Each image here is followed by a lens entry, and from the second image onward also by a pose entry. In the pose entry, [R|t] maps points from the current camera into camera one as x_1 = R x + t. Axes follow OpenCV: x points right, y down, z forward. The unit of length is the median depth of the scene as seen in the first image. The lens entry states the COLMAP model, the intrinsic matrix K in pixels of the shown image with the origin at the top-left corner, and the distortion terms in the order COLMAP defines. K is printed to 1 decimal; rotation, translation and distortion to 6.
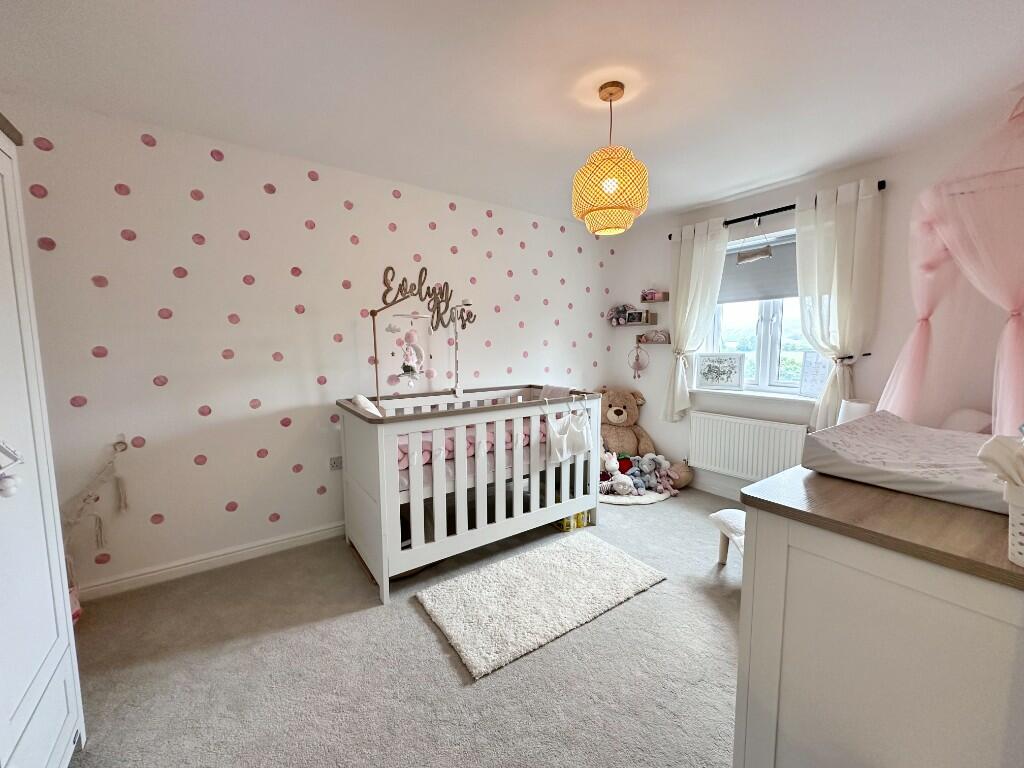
lens RADIAL K [[407.6, 0, 512.6], [0, 407.6, 382.2], [0, 0, 1]] dist [-0.001684, 0.000032]
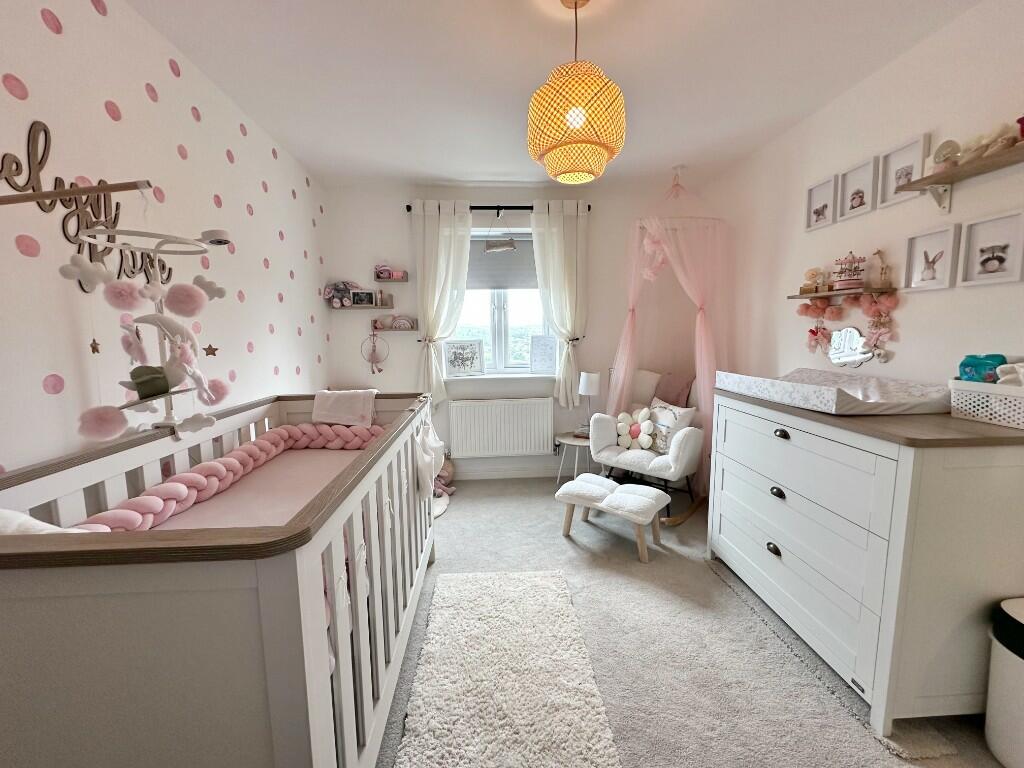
lens RADIAL K [[407.6, 0, 512.6], [0, 407.6, 382.2], [0, 0, 1]] dist [-0.001684, 0.000032]
pose [[0.525420, -0.103977, 0.844466, -0.296481], [0.093143, 0.993569, 0.064383, -0.021946], [-0.845729, 0.044828, 0.531726, 0.392075]]
